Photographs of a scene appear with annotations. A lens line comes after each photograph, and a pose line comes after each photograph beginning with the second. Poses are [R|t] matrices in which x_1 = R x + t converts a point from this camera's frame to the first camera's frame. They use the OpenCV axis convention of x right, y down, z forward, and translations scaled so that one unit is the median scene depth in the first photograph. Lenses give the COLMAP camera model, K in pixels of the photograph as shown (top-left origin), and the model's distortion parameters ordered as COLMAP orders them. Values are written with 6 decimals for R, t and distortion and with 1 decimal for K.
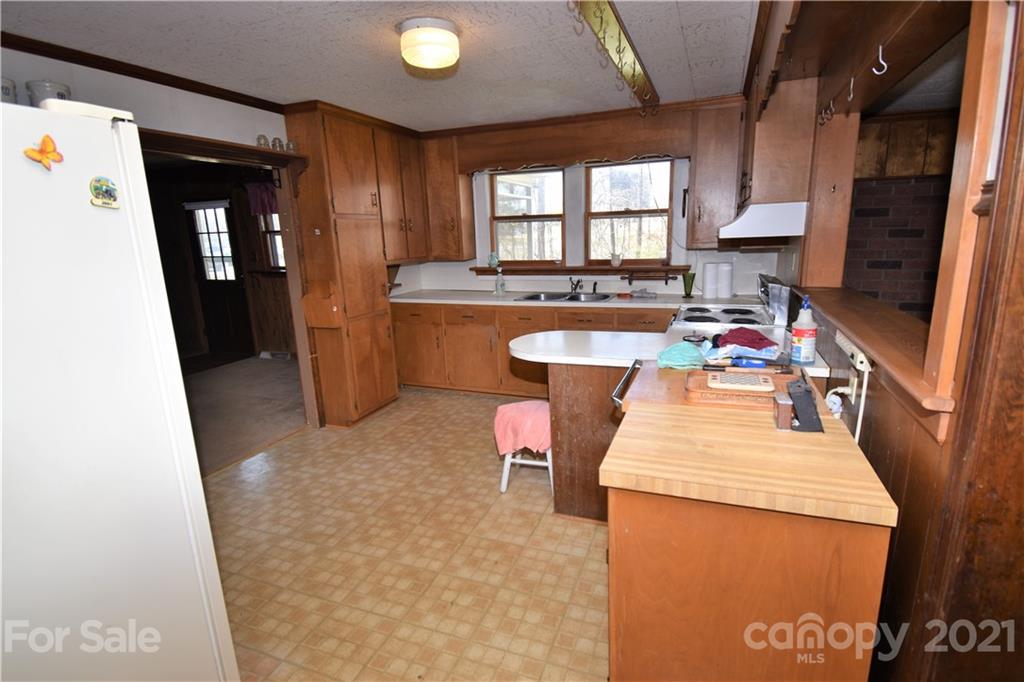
lens RADIAL K [[485.3, 0, 519.1], [0, 485.3, 337.6], [0, 0, 1]] dist [0.013690, 0.000573]
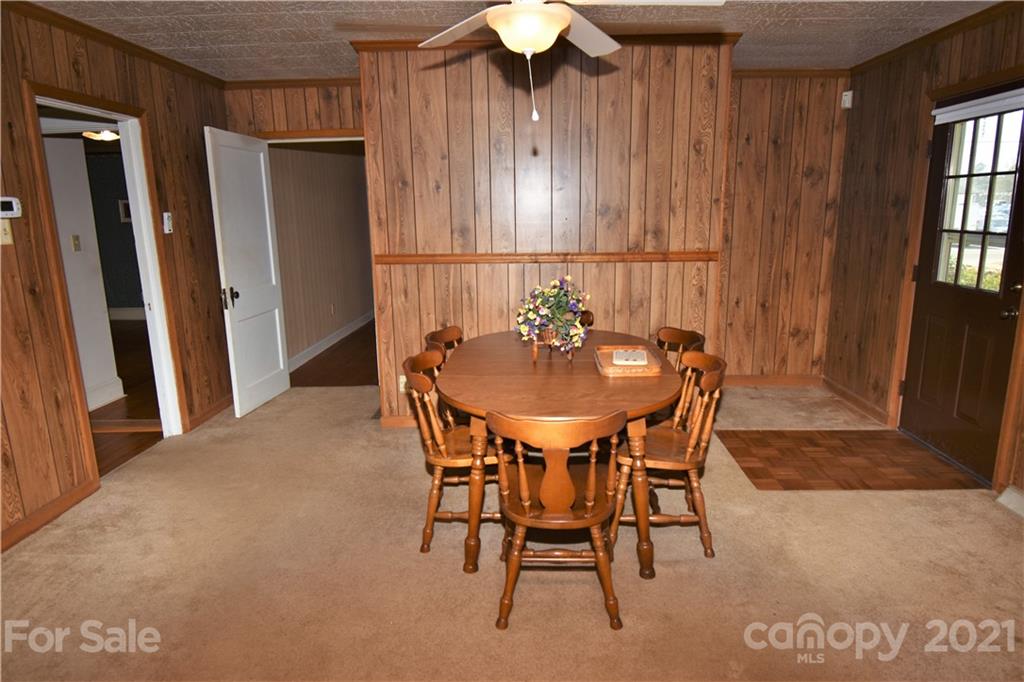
lens RADIAL K [[625.3, 0, 517.6], [0, 625.3, 339.5], [0, 0, 1]] dist [0.006906, 0.000580]
pose [[0.338085, 0.218907, -0.915302, -0.373541], [-0.196353, 0.967575, 0.158882, -0.134445], [0.920404, 0.126007, 0.370105, 0.714502]]
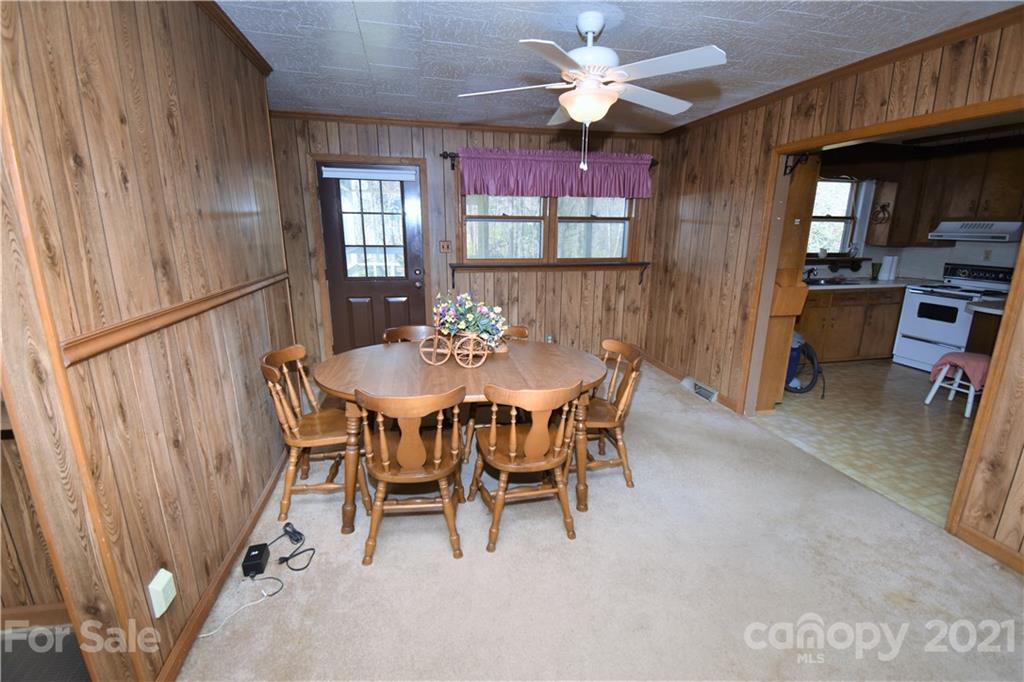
lens RADIAL K [[467.6, 0, 512.1], [0, 467.6, 348.5], [0, 0, 1]] dist [0.005706, -0.005463]
pose [[0.826456, -0.099917, 0.554065, -1.357491], [0.085662, 0.994984, 0.051655, -0.046072], [-0.556447, 0.004771, 0.830869, 0.461022]]
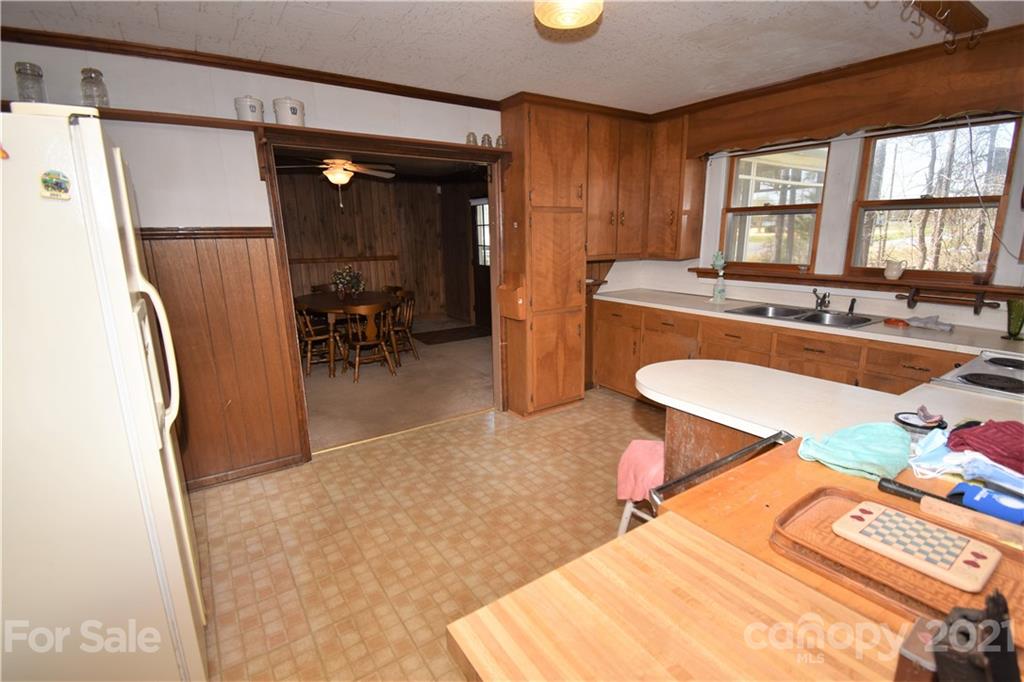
lens RADIAL K [[467.6, 0, 525.2], [0, 467.6, 343.5], [0, 0, 1]] dist [0.005706, -0.005463]
pose [[0.831683, 0.147991, -0.535166, 0.150316], [-0.130441, 0.988928, 0.070757, -0.038281], [0.539712, 0.010960, 0.841778, 0.168505]]
